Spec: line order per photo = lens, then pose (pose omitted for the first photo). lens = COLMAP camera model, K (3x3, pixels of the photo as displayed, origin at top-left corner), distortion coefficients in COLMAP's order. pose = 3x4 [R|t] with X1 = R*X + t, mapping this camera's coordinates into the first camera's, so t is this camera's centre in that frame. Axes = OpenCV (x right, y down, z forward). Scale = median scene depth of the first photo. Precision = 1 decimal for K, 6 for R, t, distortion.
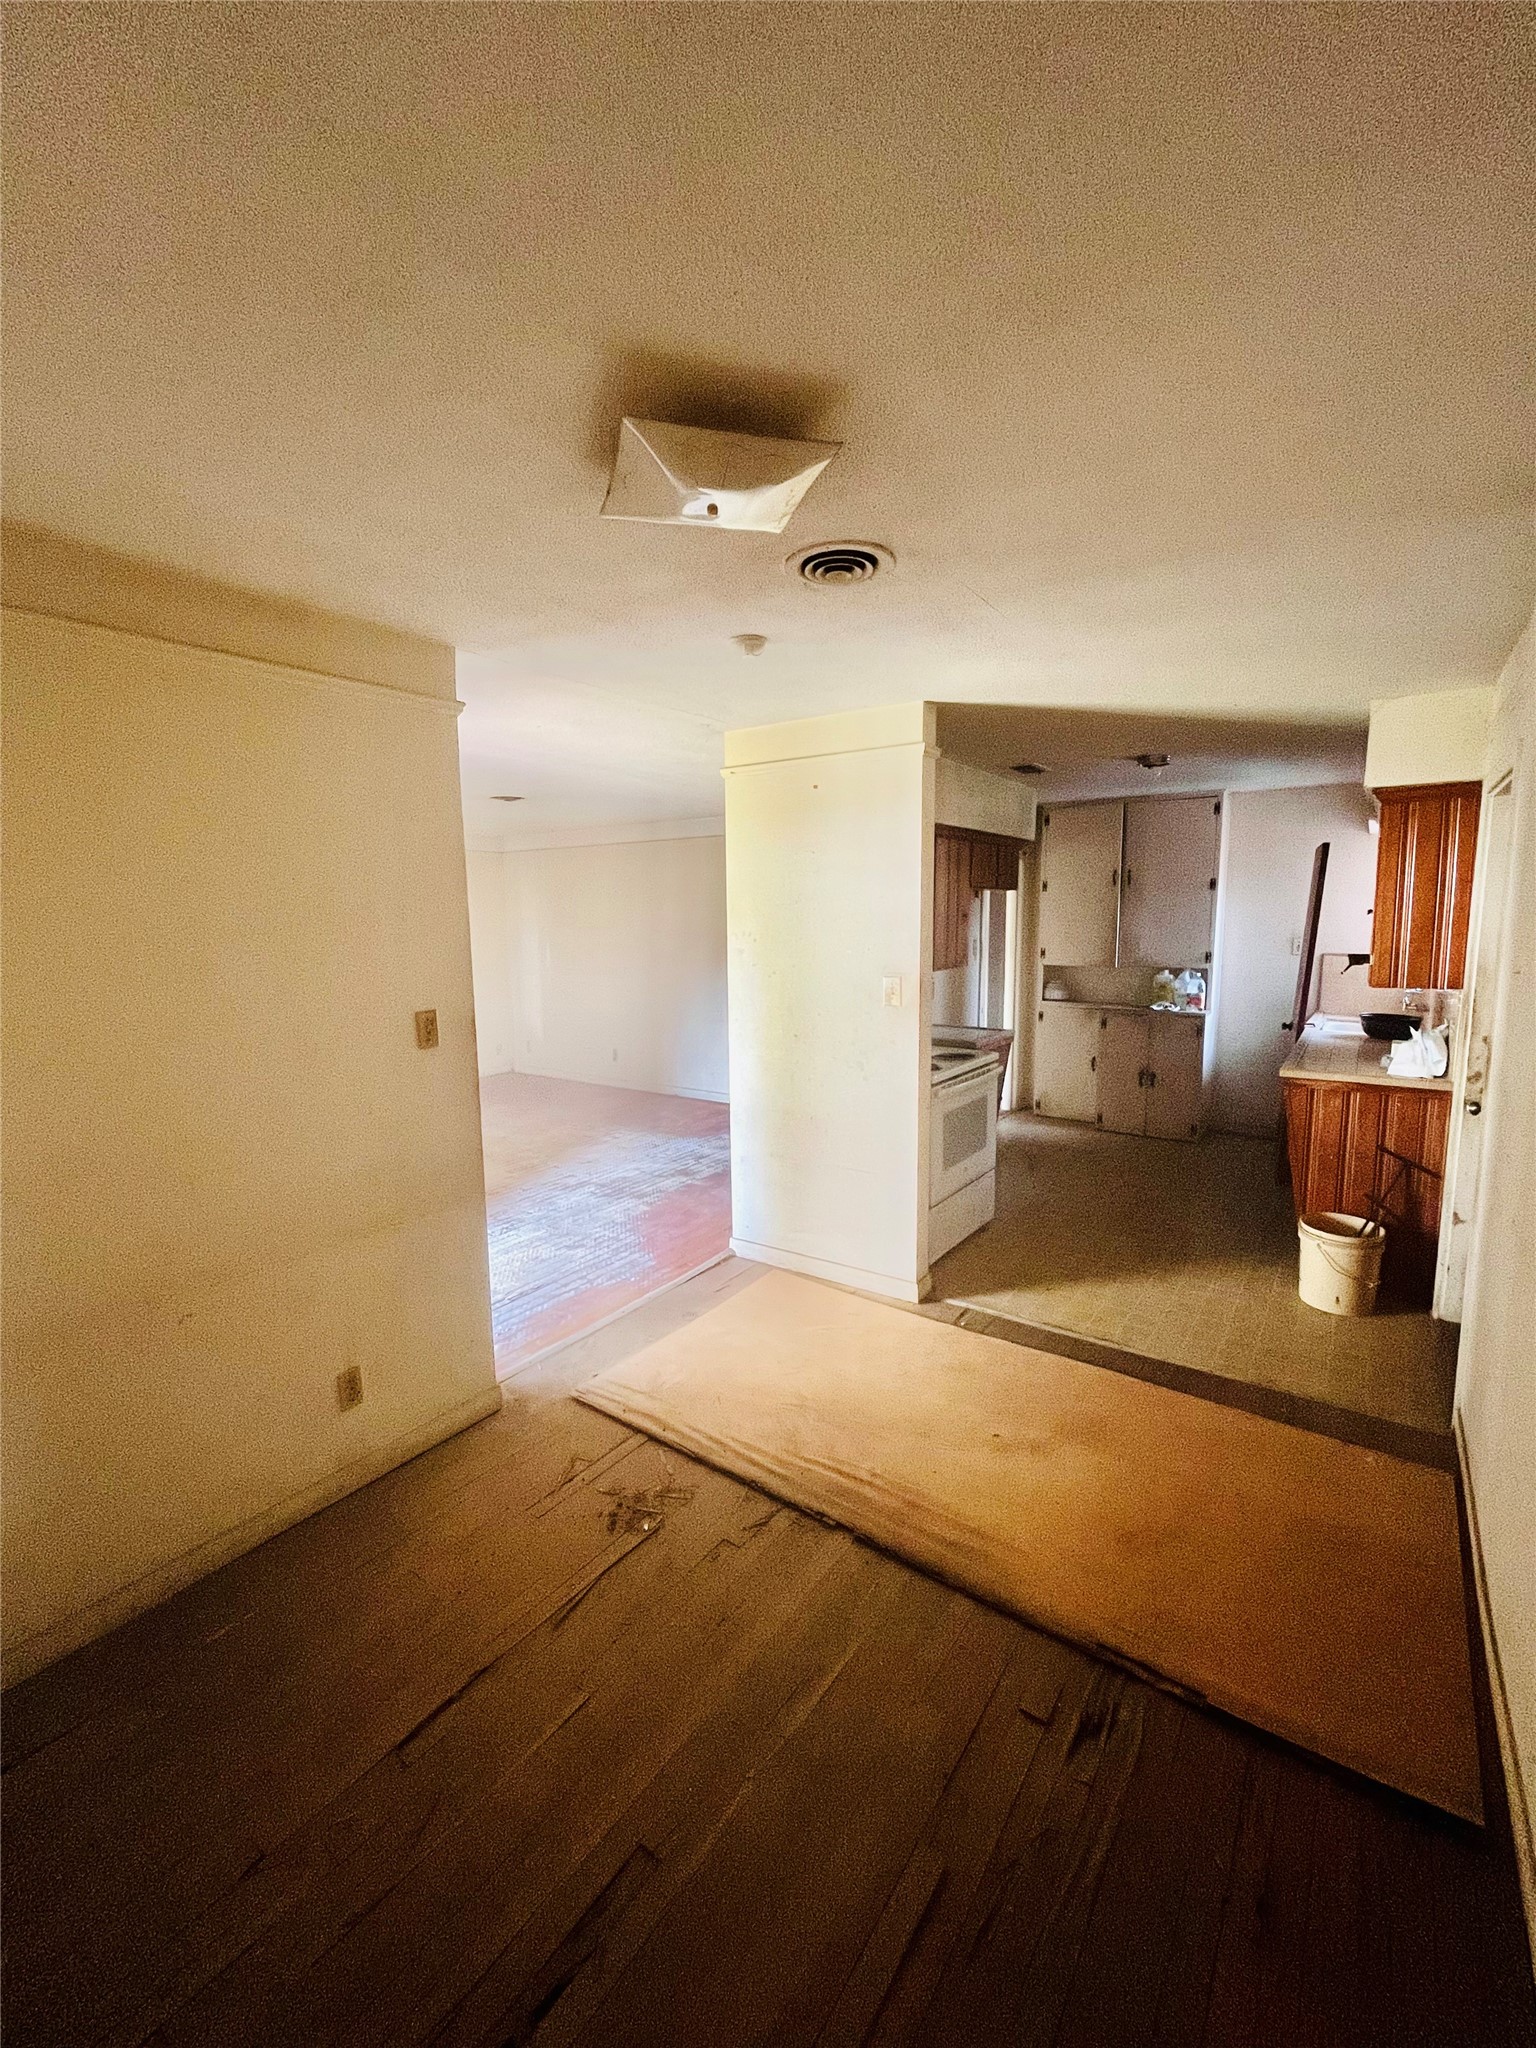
lens RADIAL K [[843.0, 0, 771.5], [0, 843.0, 1020.4], [0, 0, 1]] dist [0.002810, -0.001669]
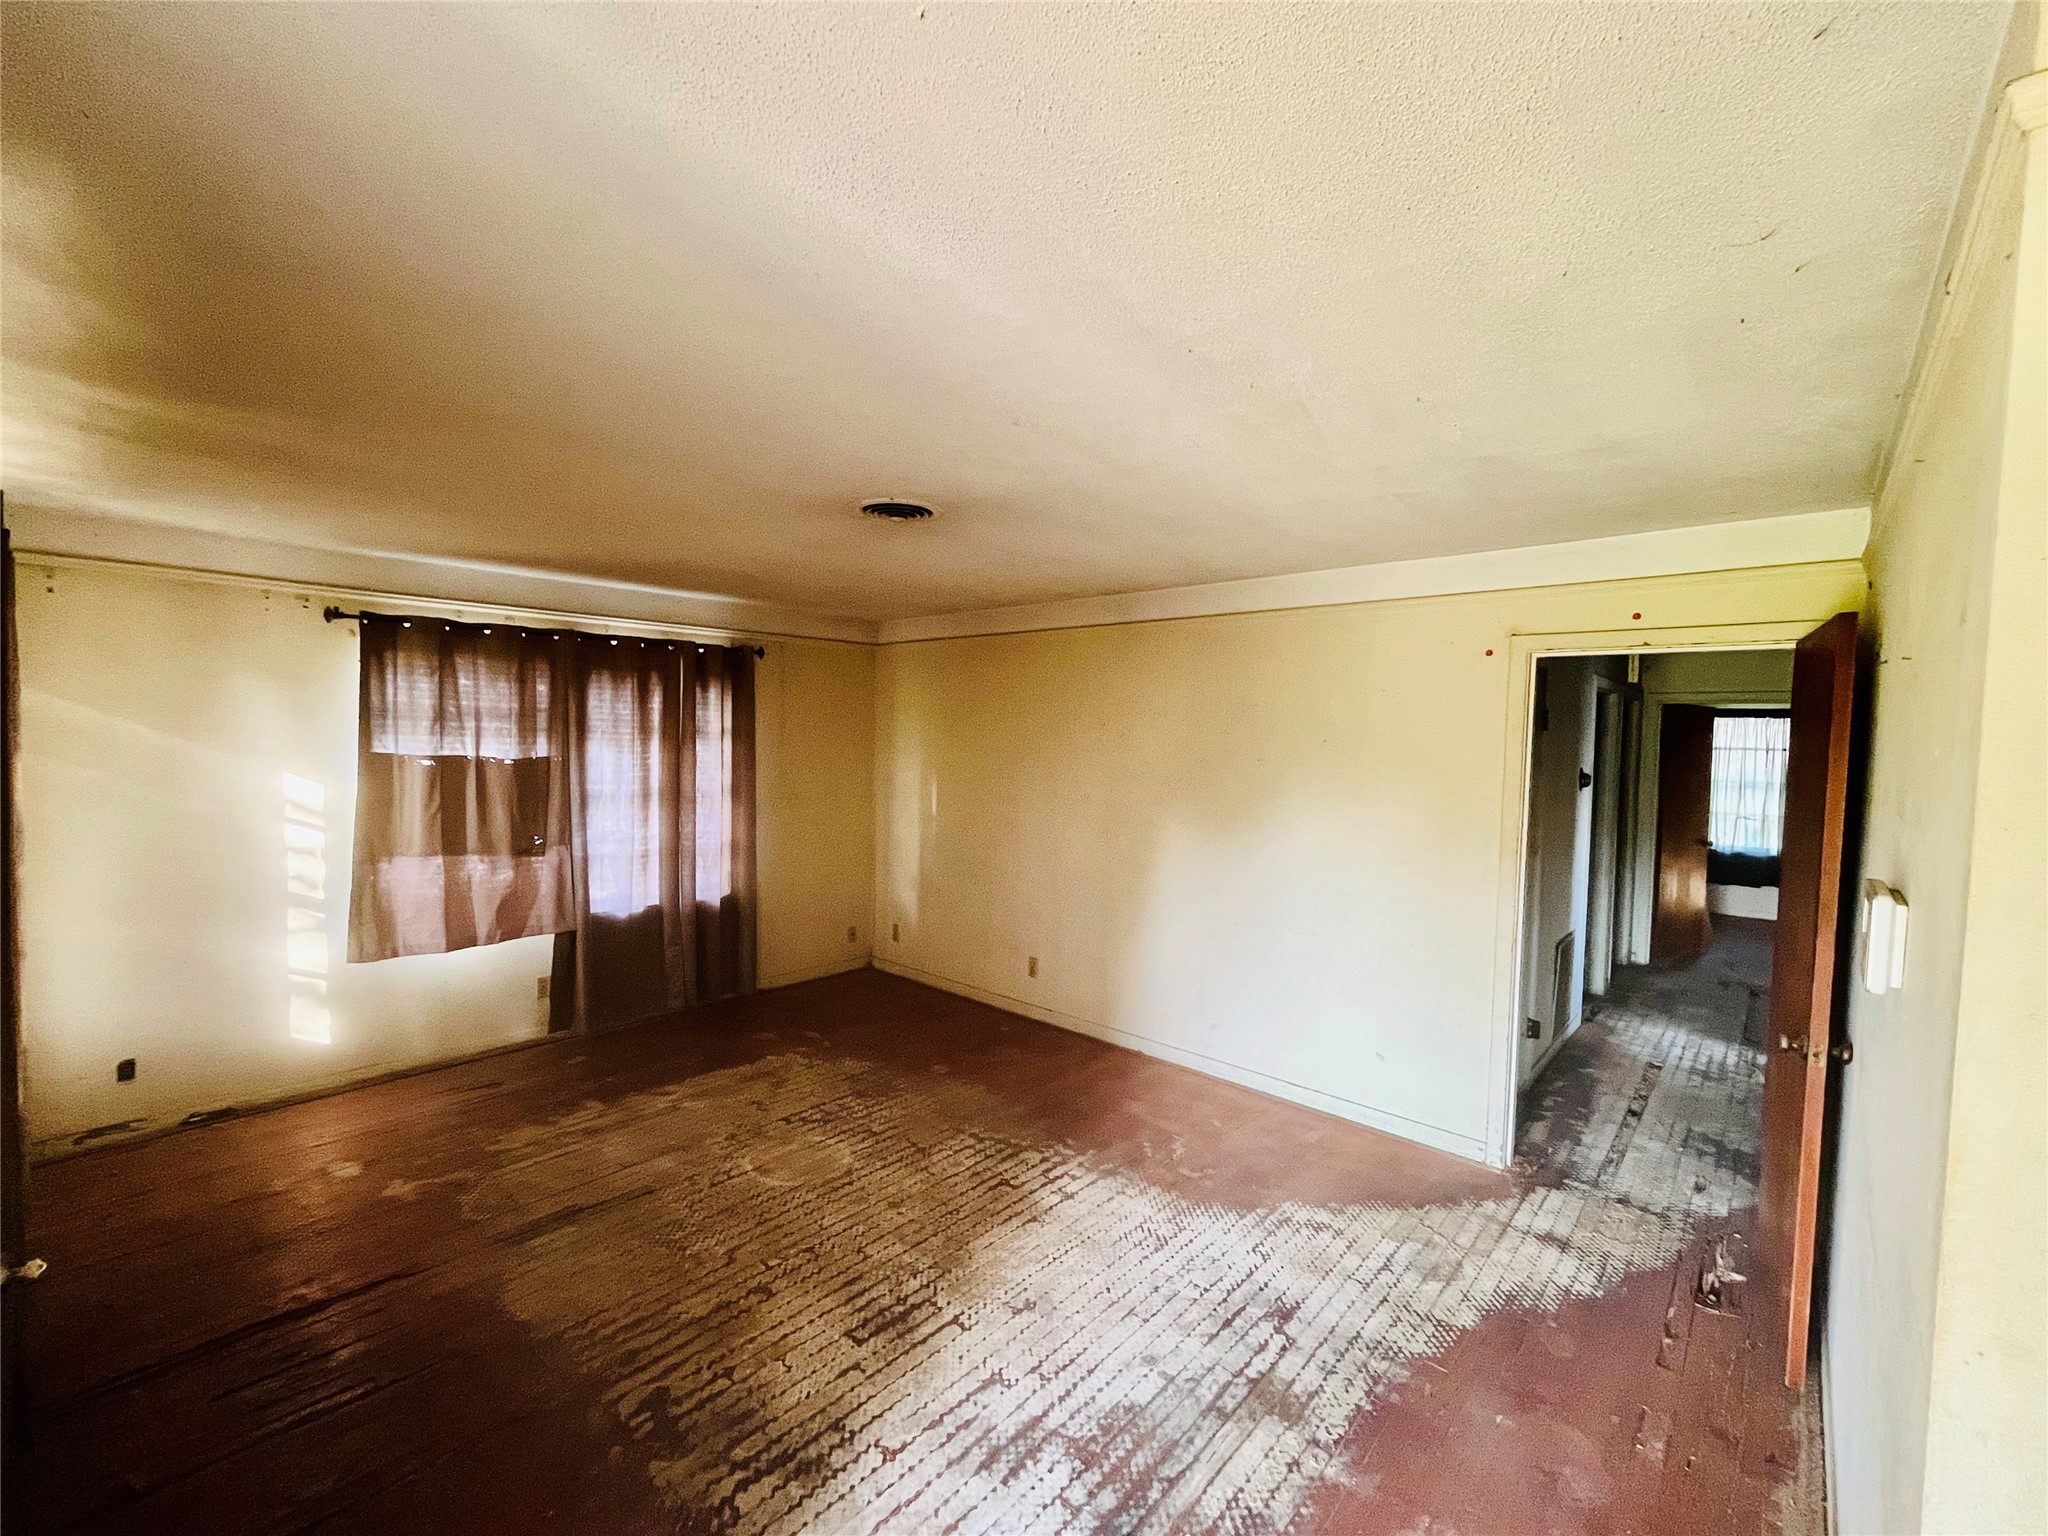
lens RADIAL K [[843.0, 0, 1022.0], [0, 843.0, 768.9], [0, 0, 1]] dist [0.002810, -0.001669]
pose [[0.991937, 0.037910, -0.120933, -0.187343], [-0.046938, 0.996248, -0.072704, -0.083747], [0.117723, 0.077794, 0.989995, 0.571184]]
